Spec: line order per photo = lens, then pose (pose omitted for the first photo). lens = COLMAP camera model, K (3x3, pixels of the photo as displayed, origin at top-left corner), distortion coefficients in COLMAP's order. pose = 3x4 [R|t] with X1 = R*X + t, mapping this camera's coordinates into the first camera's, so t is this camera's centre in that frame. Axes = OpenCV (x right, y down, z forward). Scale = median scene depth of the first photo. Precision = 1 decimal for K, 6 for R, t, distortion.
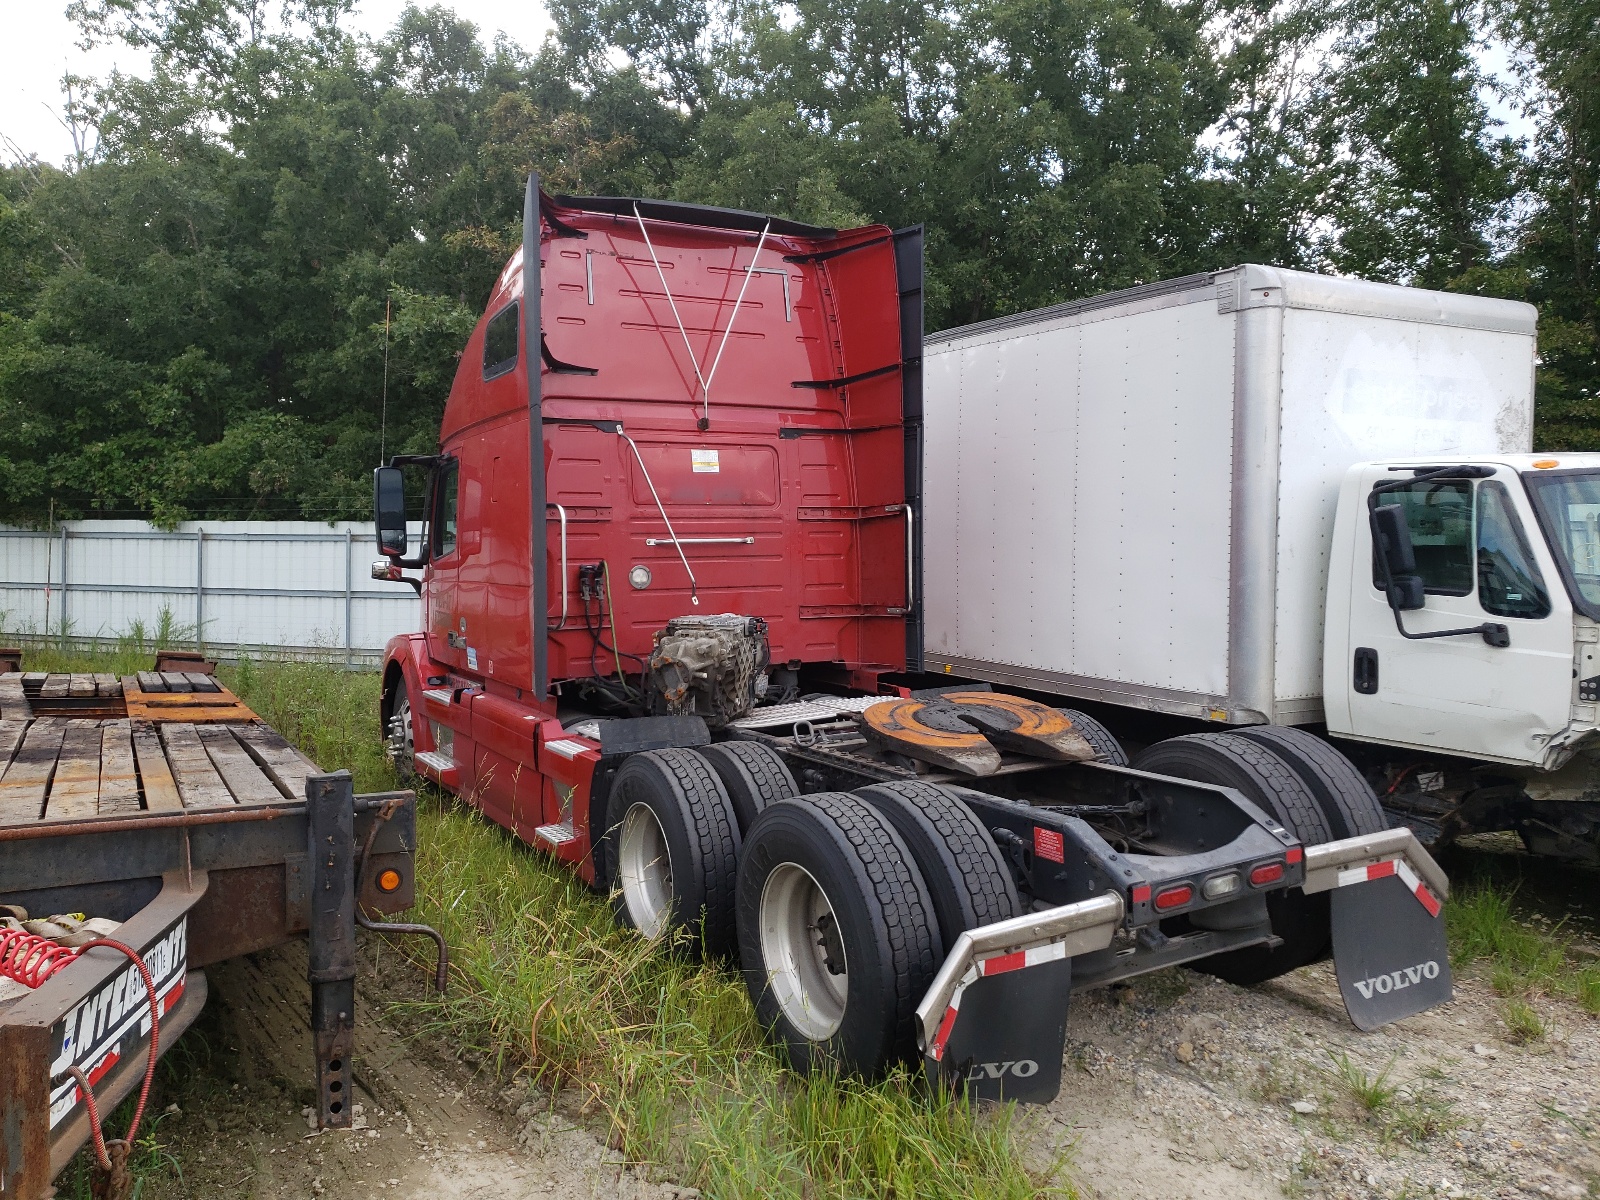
lens RADIAL K [[1202.9, 0, 800.0], [0, 1202.9, 600.0], [0, 0, 1]] dist [0.034536, -0.001491]
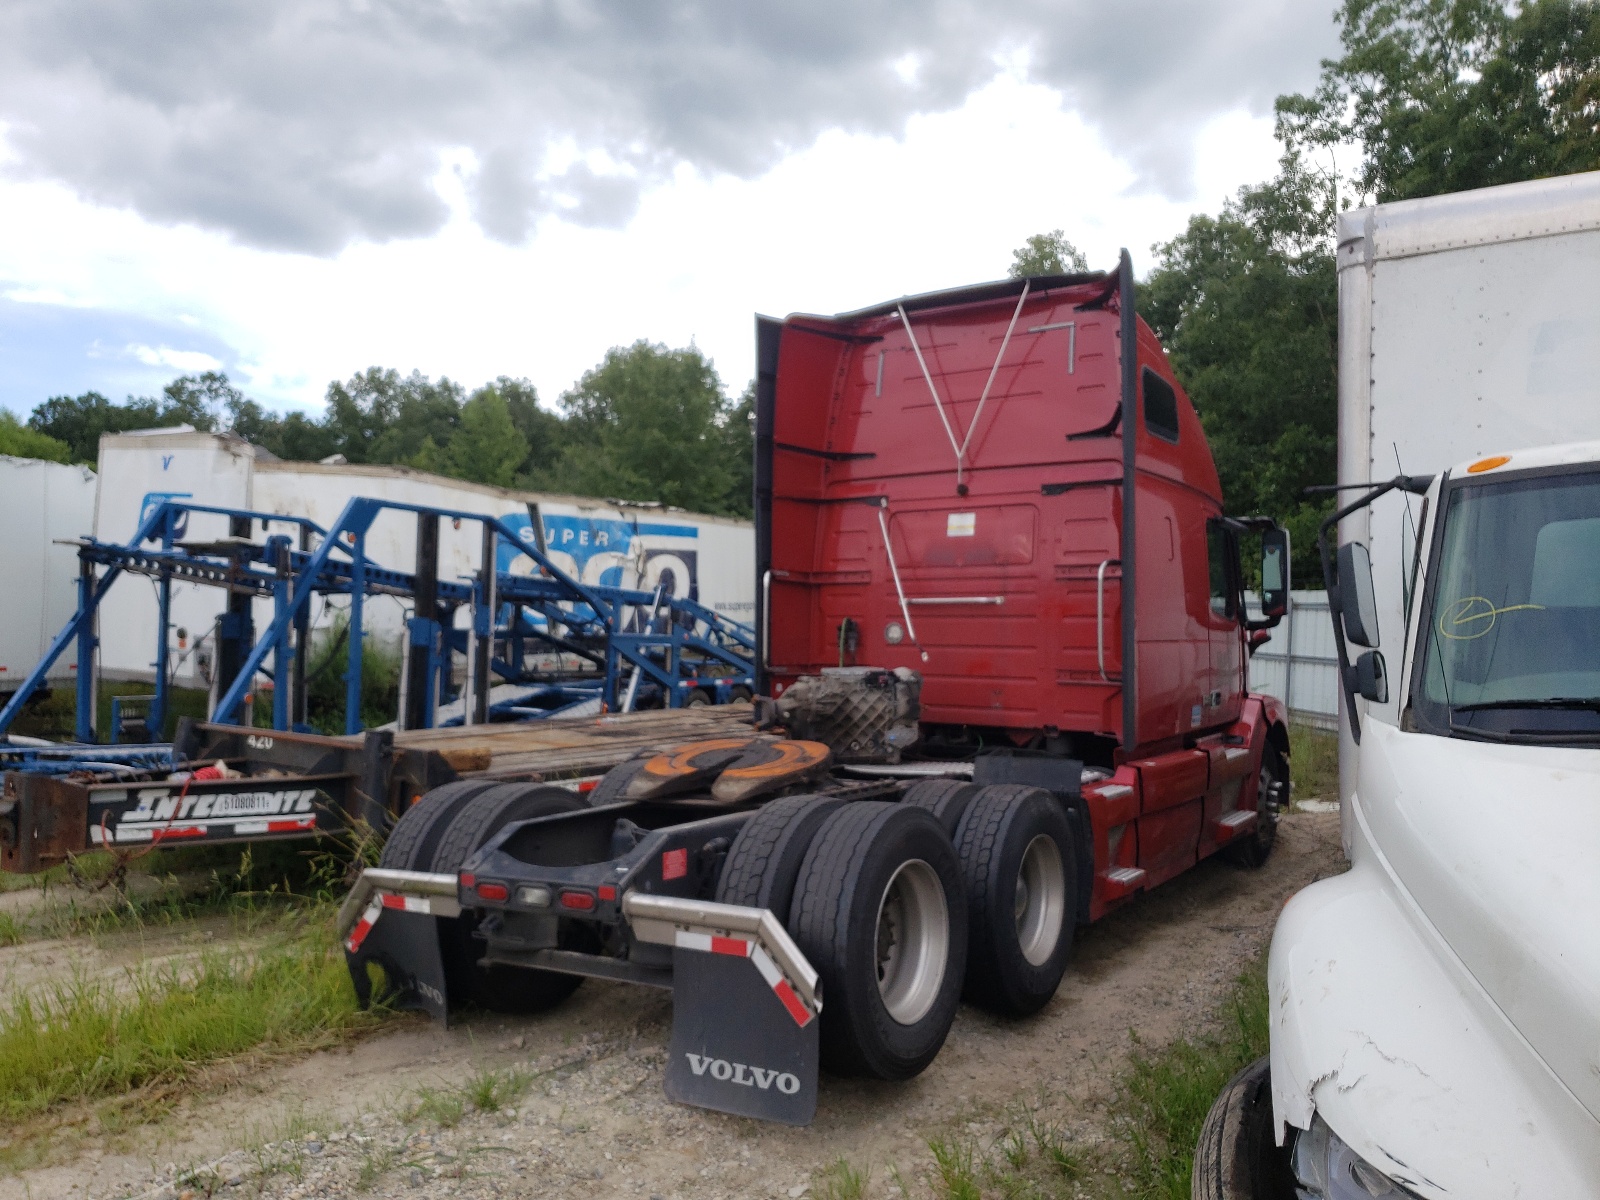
lens RADIAL K [[1257.7, 0, 757.6], [0, 1257.7, 596.6], [0, 0, 1]] dist [0.003352, -0.000598]
pose [[0.468991, -0.011371, -0.883130, 1.308409], [-0.043925, 0.998379, -0.036182, -0.009182], [0.882110, 0.055761, 0.467731, 0.544138]]
